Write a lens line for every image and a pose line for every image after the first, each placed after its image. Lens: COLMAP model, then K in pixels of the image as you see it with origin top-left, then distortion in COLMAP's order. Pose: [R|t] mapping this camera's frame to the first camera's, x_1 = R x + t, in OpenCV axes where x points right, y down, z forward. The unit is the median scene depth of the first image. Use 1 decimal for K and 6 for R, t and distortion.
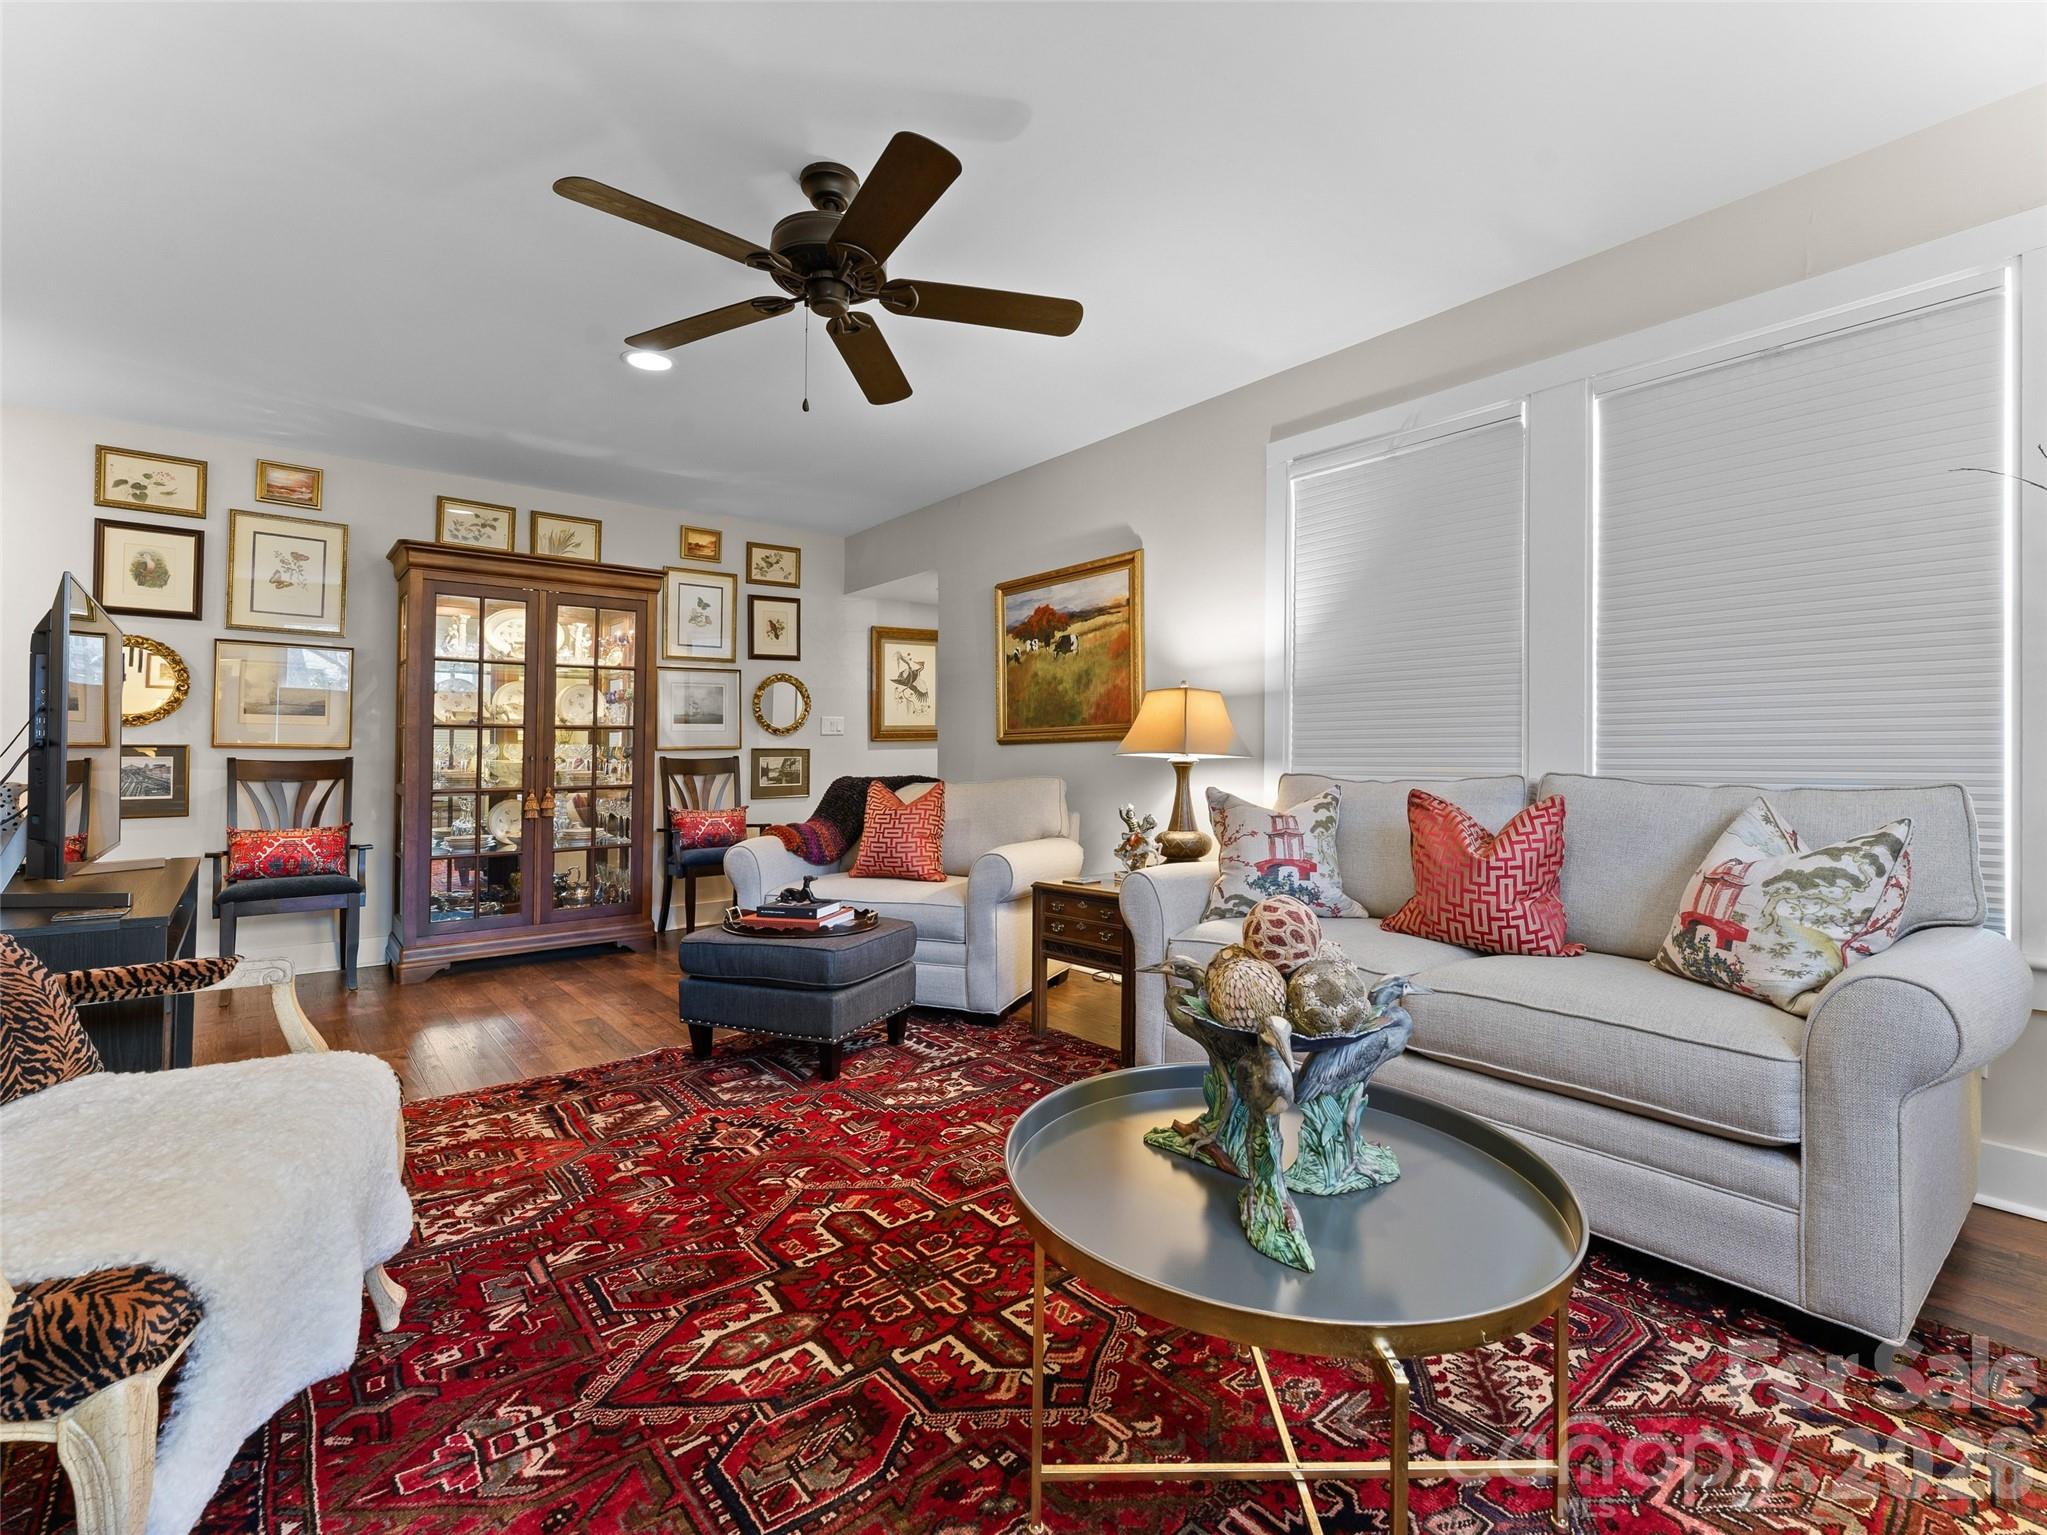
lens RADIAL K [[931.0, 0, 1014.4], [0, 931.0, 749.6], [0, 0, 1]] dist [-0.001860, -0.000158]
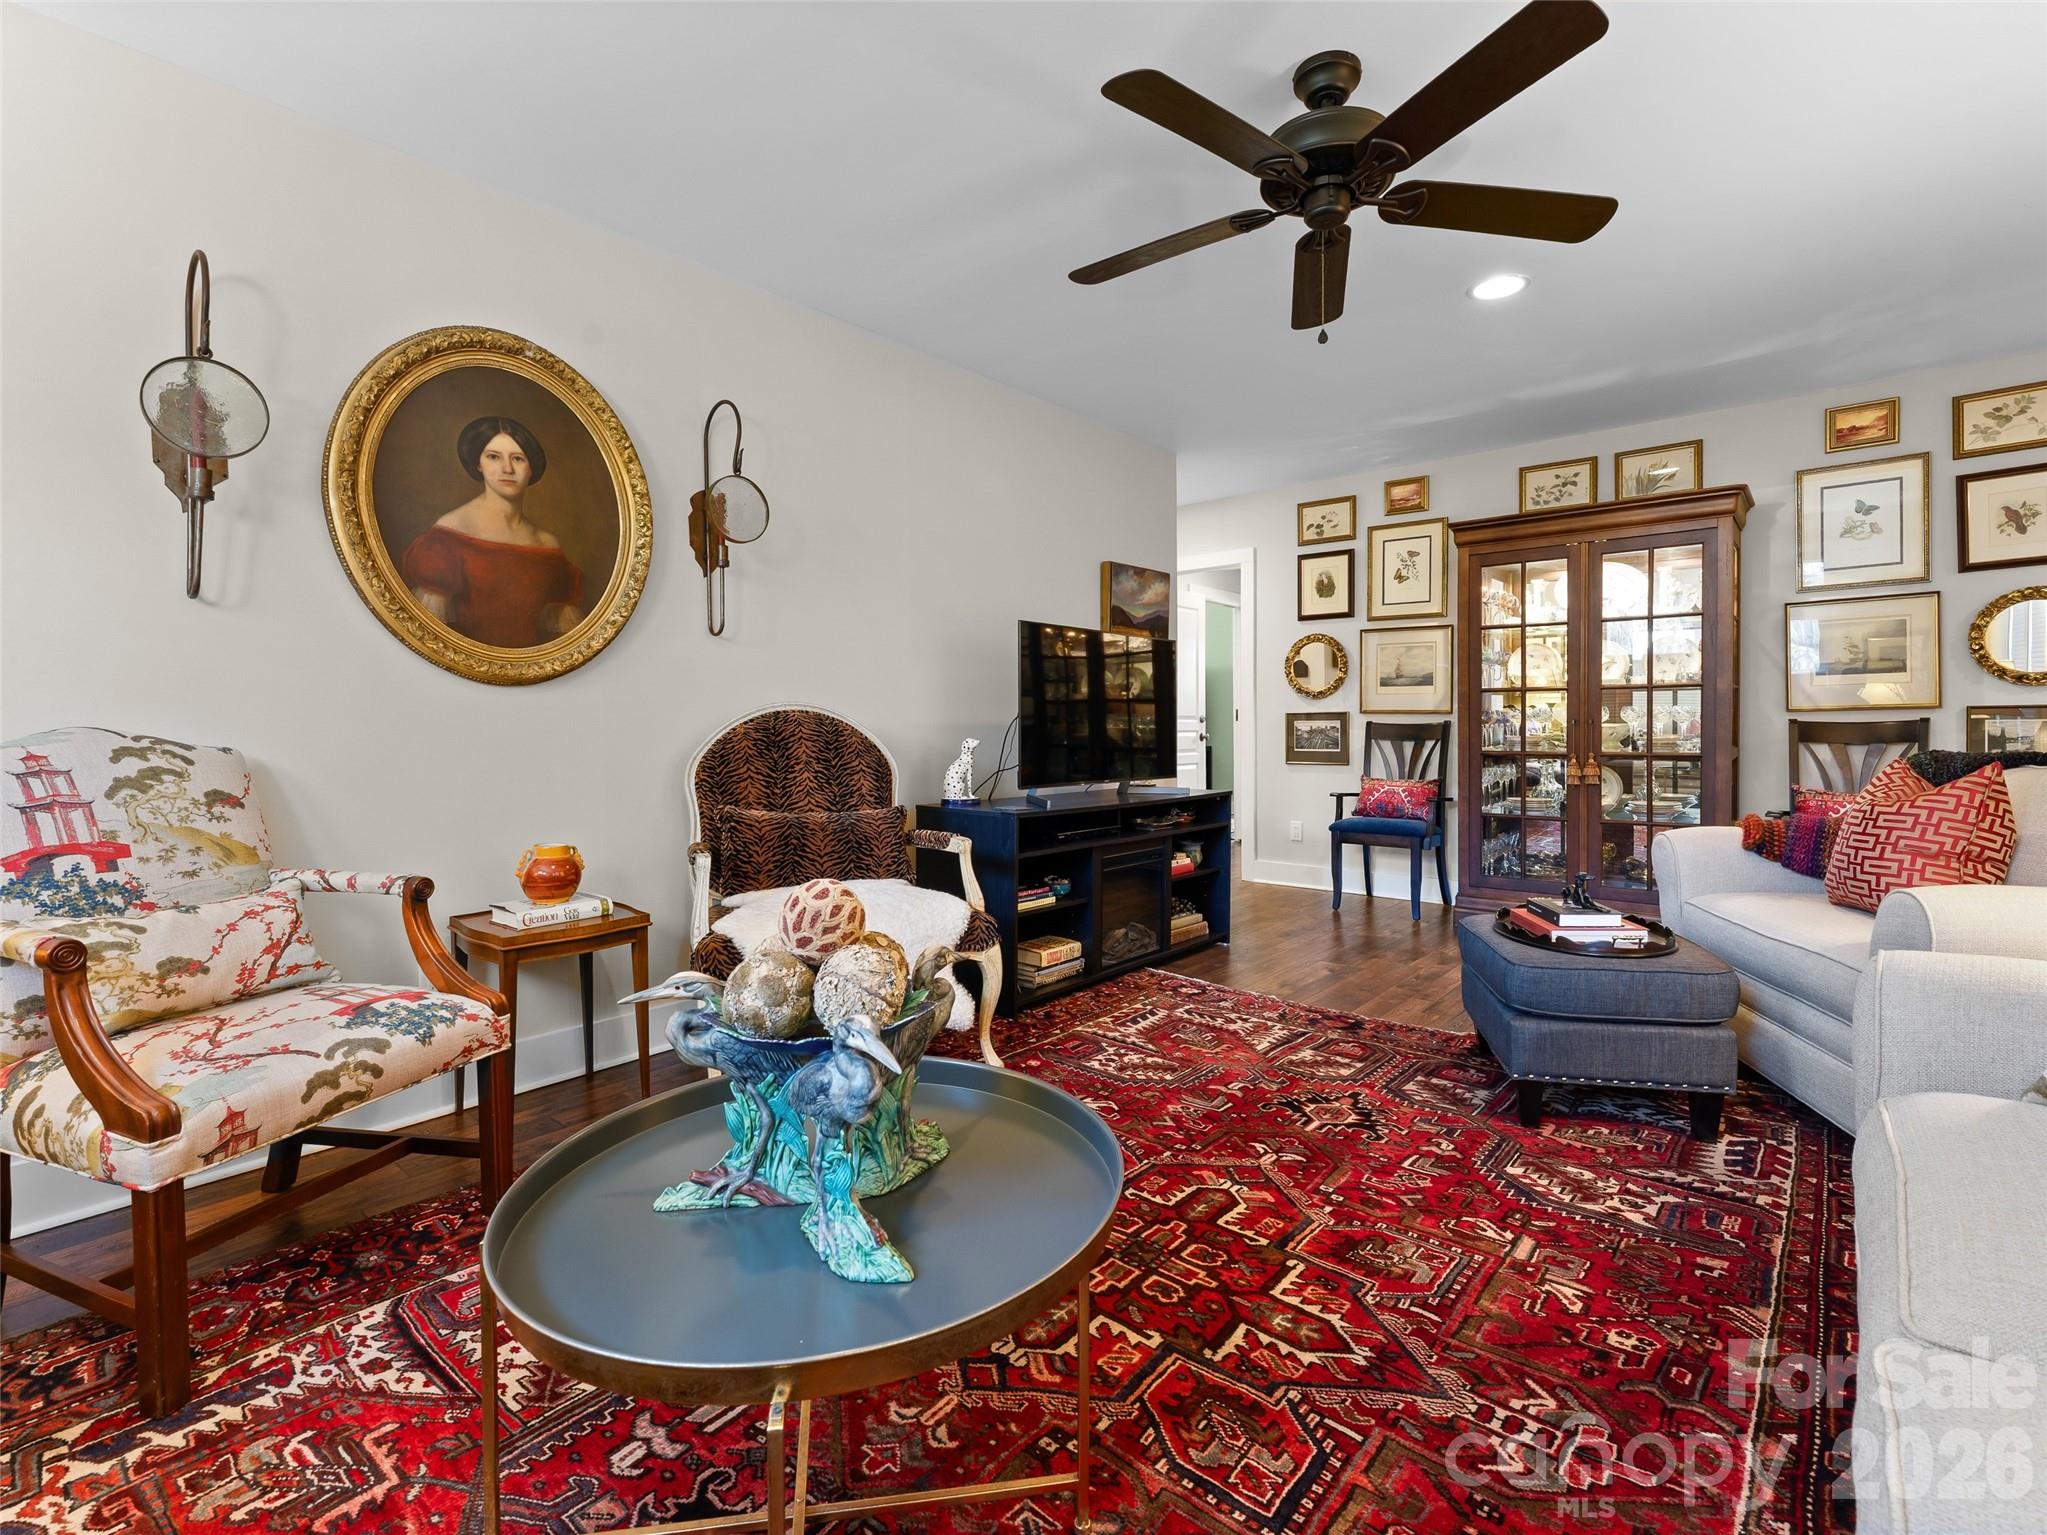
lens RADIAL K [[949.1, 0, 1038.9], [0, 949.1, 736.1], [0, 0, 1]] dist [-0.000624, 0.000449]
pose [[0.183089, 0.015270, -0.982978, 0.536615], [0.010101, 0.999797, 0.017413, 0.002569], [0.983045, -0.013117, 0.182897, 0.457567]]
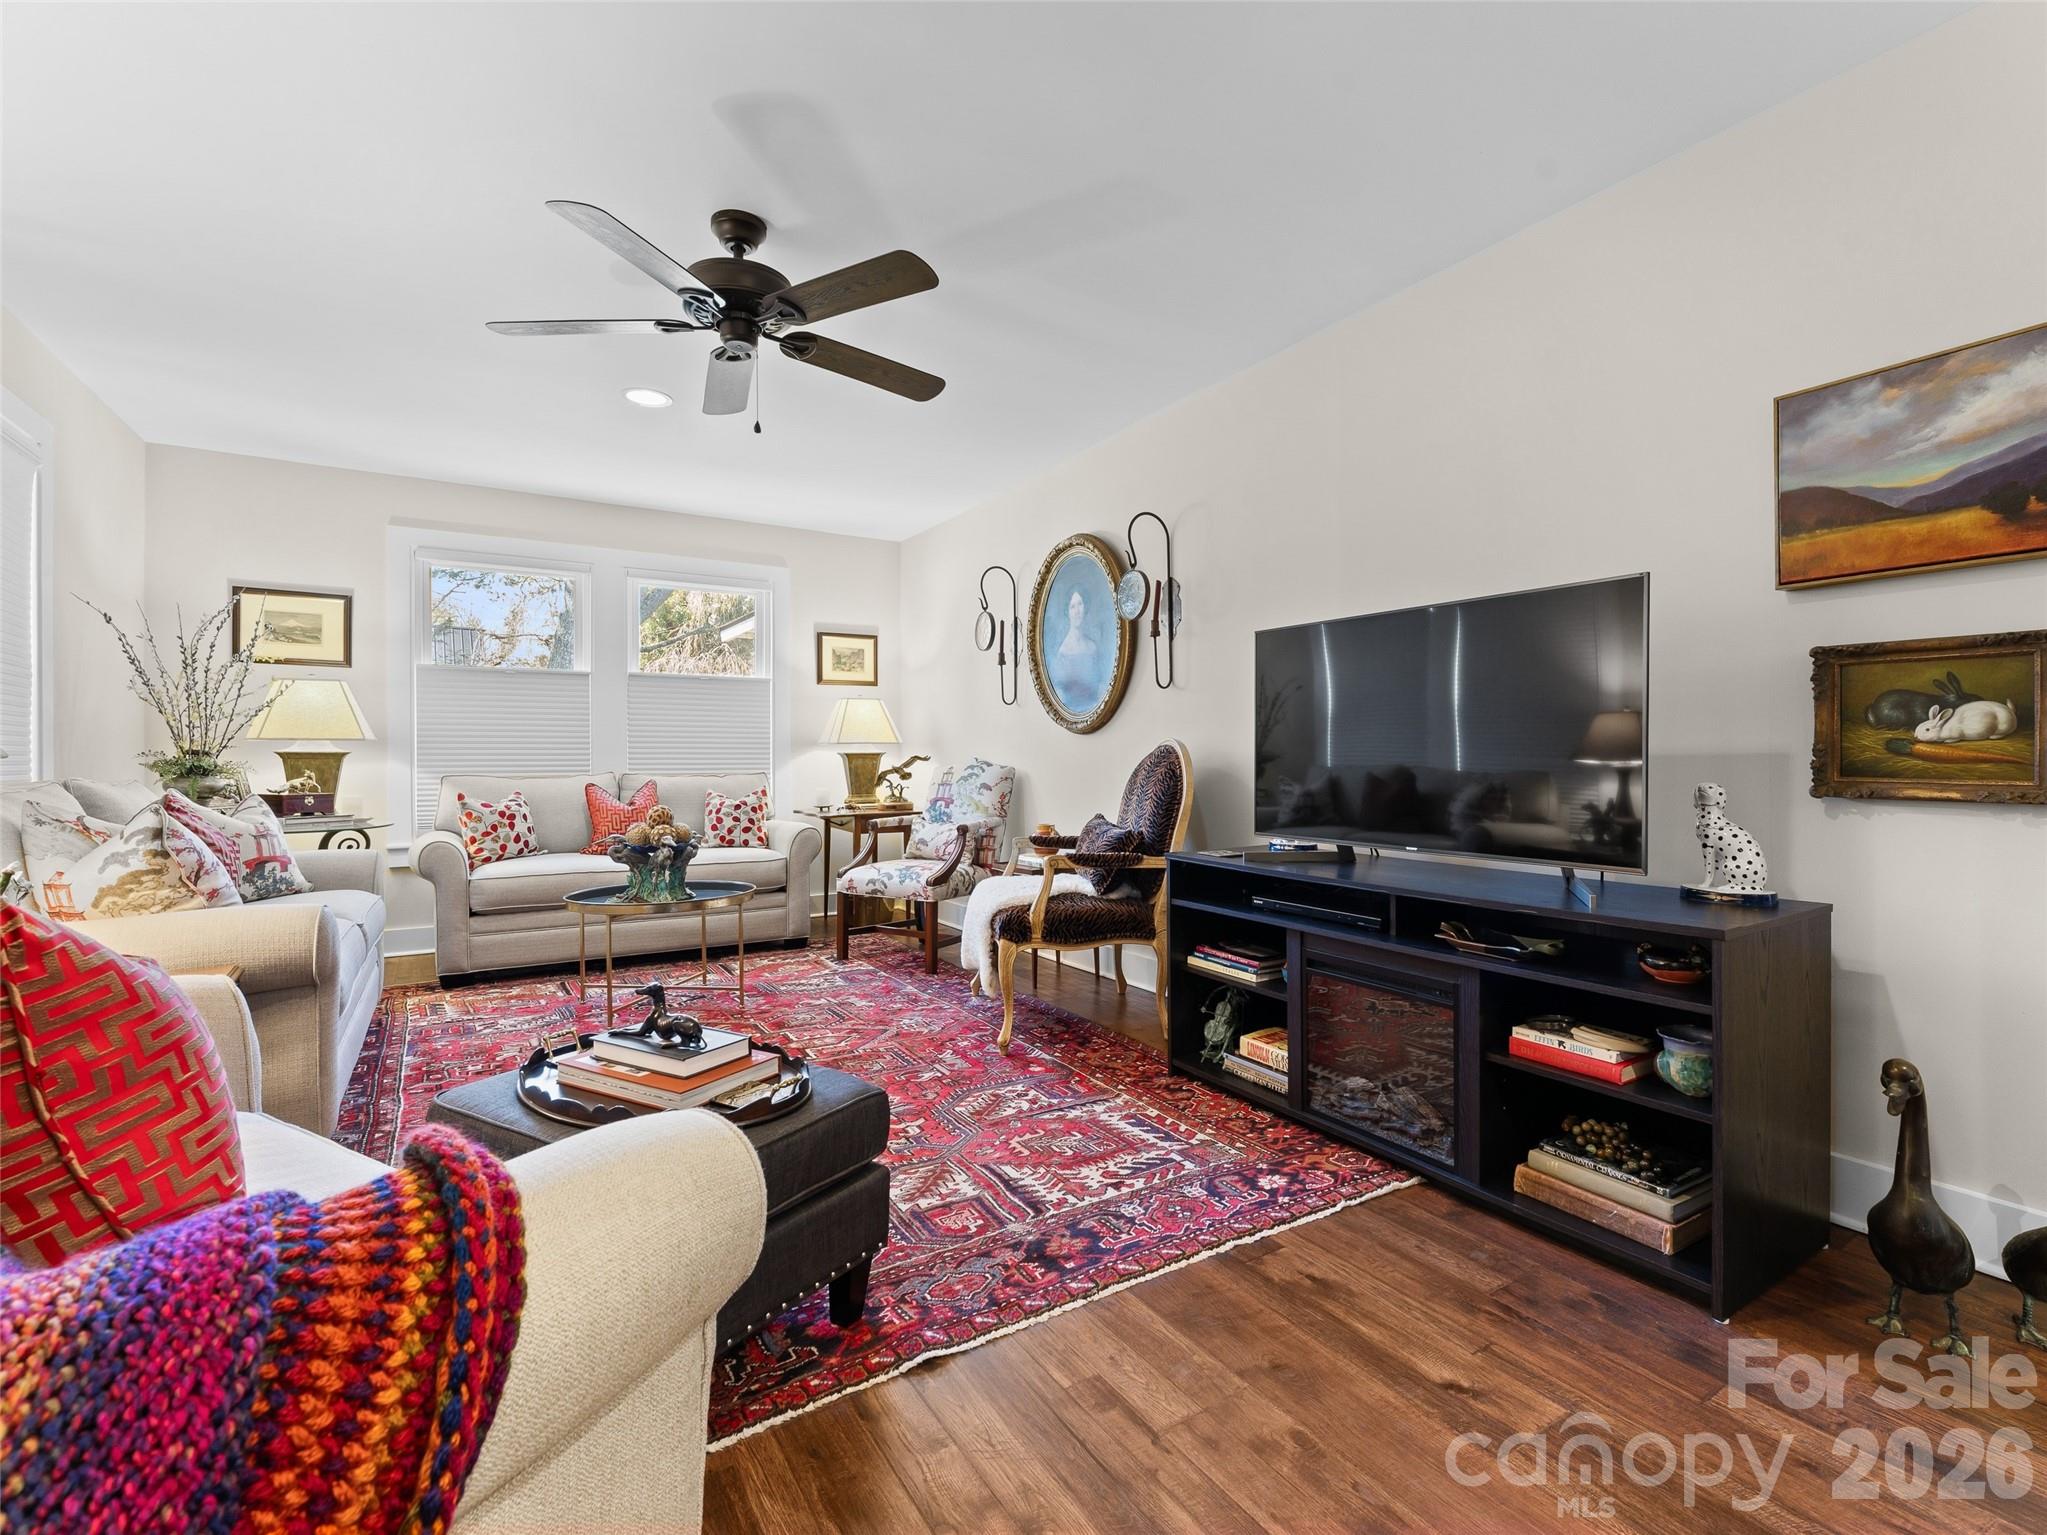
lens RADIAL K [[925.9, 0, 1024.4], [0, 925.9, 769.1], [0, 0, 1]] dist [-0.000856, 0.000068]
pose [[-0.991349, 0.005099, 0.131150, -0.563719], [0.005817, 0.999970, 0.005096, 0.014221], [-0.131120, 0.005815, -0.991349, 1.678538]]
